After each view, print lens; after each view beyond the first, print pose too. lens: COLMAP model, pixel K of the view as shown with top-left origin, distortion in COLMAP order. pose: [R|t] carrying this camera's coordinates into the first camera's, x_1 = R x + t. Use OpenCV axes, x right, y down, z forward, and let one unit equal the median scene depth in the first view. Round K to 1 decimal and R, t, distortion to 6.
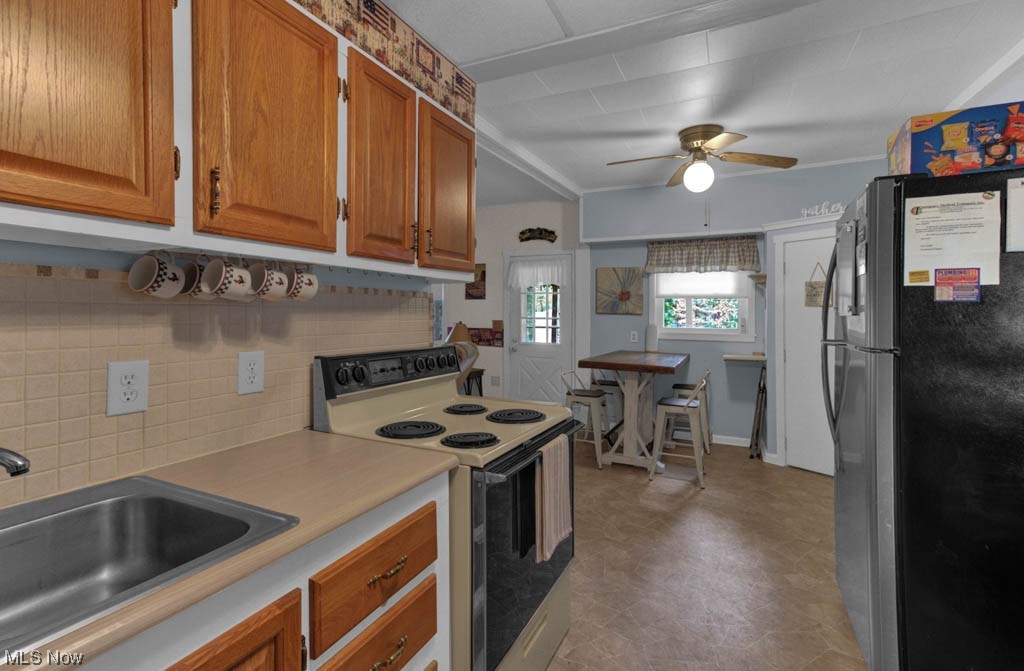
lens RADIAL K [[474.8, 0, 528.5], [0, 474.8, 310.5], [0, 0, 1]] dist [0.046430, 0.000213]
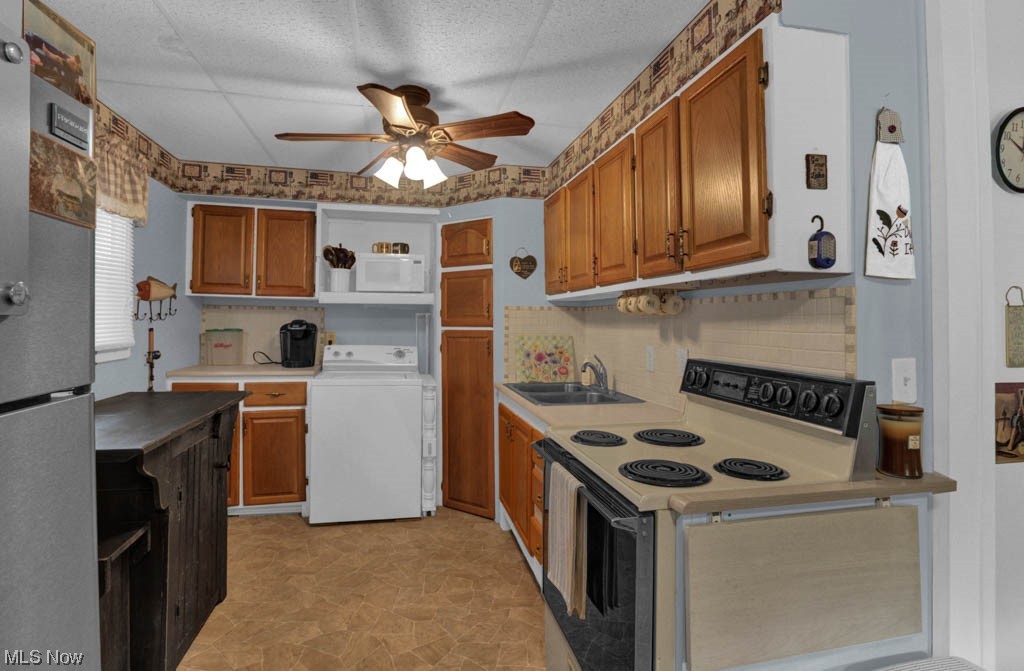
lens RADIAL K [[506.0, 0, 523.2], [0, 506.0, 323.6], [0, 0, 1]] dist [-0.069679, 0.049228]
pose [[-0.784874, -0.007629, -0.619609, 0.211211], [-0.003502, 0.999963, -0.007875, 0.006073], [0.619646, -0.004011, -0.784871, 0.533016]]
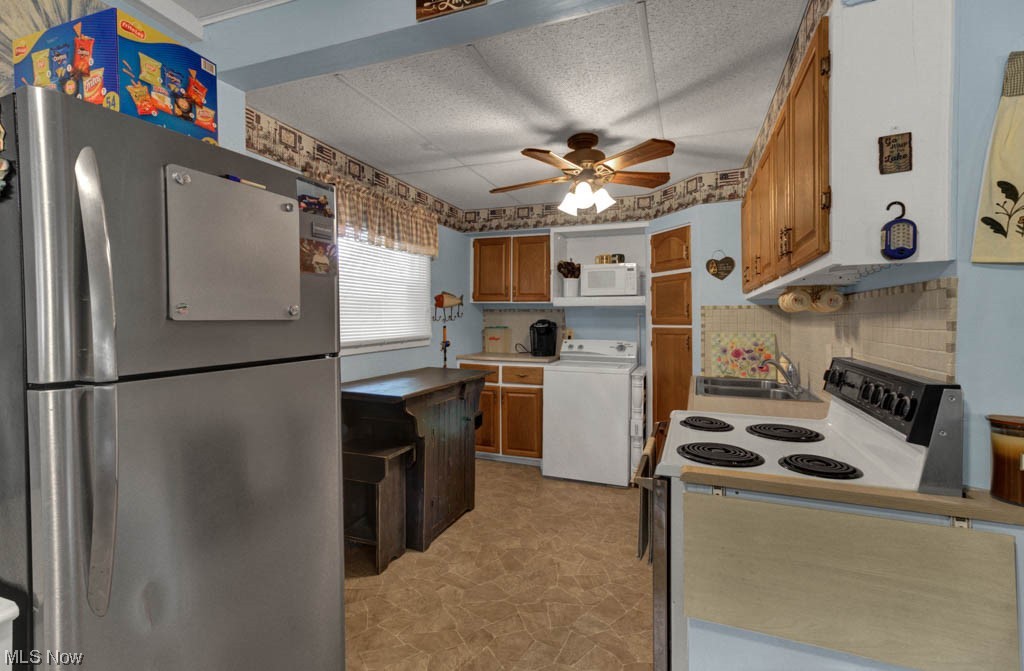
lens RADIAL K [[467.4, 0, 525.6], [0, 467.4, 330.4], [0, 0, 1]] dist [-0.002239, 0.000996]
pose [[-0.996841, -0.000982, -0.079414, 0.125153], [-0.001860, 0.999938, 0.010984, 0.006707], [0.079398, 0.011097, -0.996781, 0.635221]]
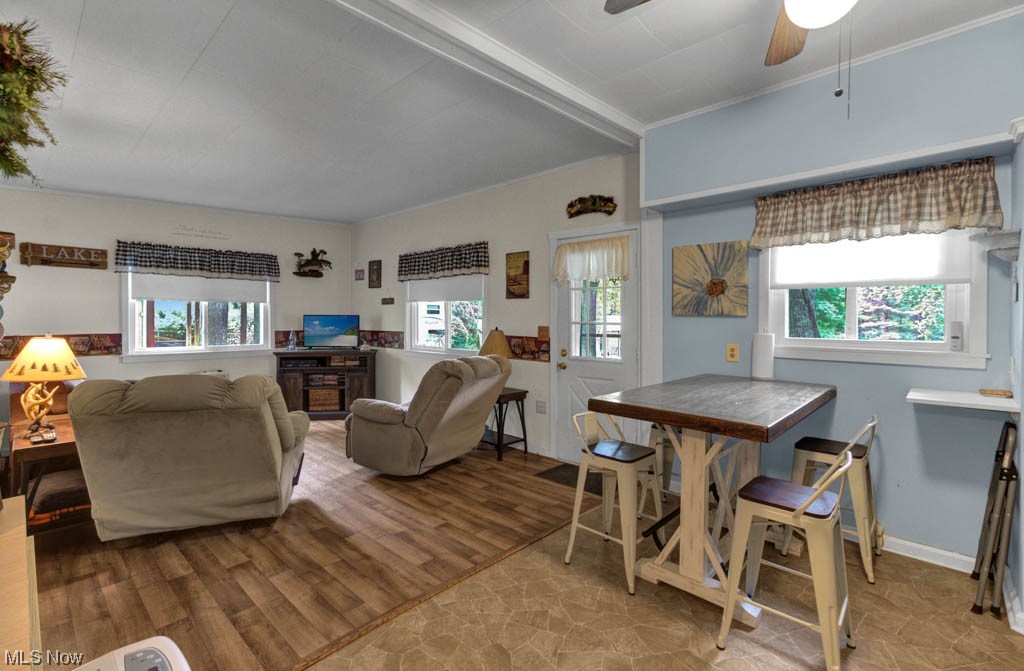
lens RADIAL K [[465.1, 0, 512.6], [0, 465.1, 322.6], [0, 0, 1]] dist [0.023505, 0.000399]
pose [[0.944543, -0.002620, -0.328376, 0.161604], [0.008600, 0.999823, 0.016759, 0.003002], [0.328274, -0.018653, 0.944398, 0.355007]]
